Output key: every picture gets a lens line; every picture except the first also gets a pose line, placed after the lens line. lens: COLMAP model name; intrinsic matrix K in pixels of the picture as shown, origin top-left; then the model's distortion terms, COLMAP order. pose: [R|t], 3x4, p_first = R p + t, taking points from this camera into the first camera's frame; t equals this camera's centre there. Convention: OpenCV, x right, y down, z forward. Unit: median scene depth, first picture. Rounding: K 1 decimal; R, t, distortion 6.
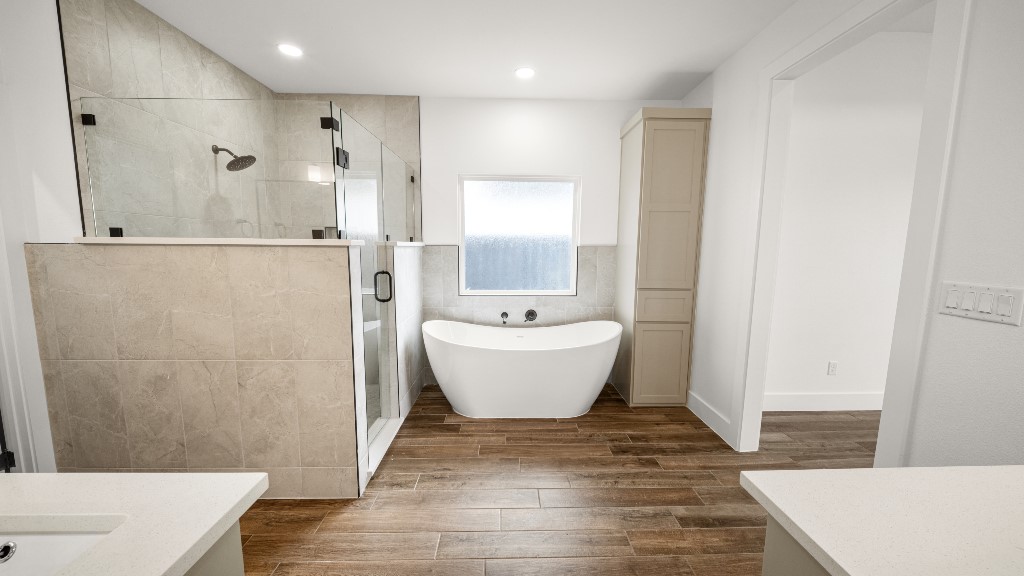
lens RADIAL K [[369.1, 0, 506.1], [0, 369.1, 284.9], [0, 0, 1]] dist [0.002907, -0.002954]
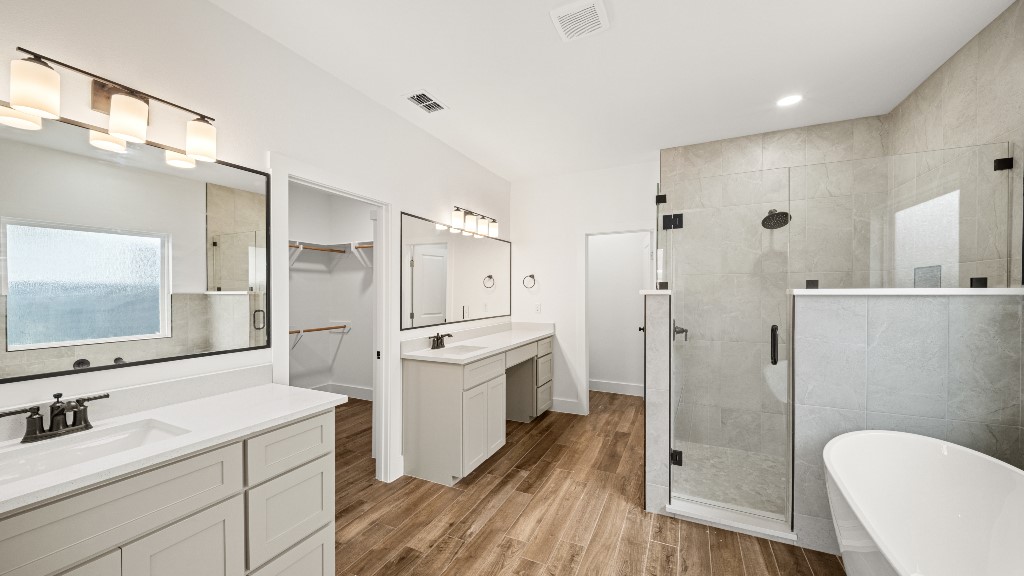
lens RADIAL K [[369.1, 0, 506.4], [0, 369.1, 291.8], [0, 0, 1]] dist [0.002907, -0.002954]
pose [[-0.457952, -0.007182, -0.888948, 0.650874], [-0.103870, 0.993550, 0.045483, -0.085991], [0.882888, 0.113164, -0.455744, 0.838967]]
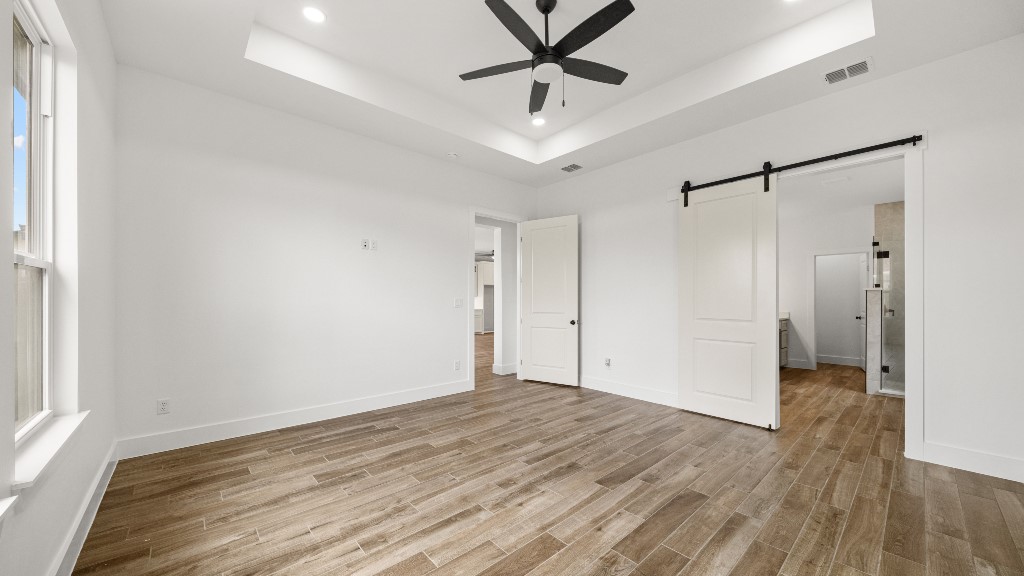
lens RADIAL K [[369.1, 0, 510.4], [0, 369.1, 300.7], [0, 0, 1]] dist [0.002907, -0.002954]
pose [[-0.757693, -0.005826, -0.652585, 2.298931], [-0.077701, 0.993653, 0.081345, -0.031826], [0.647969, 0.112341, -0.753337, 0.977456]]
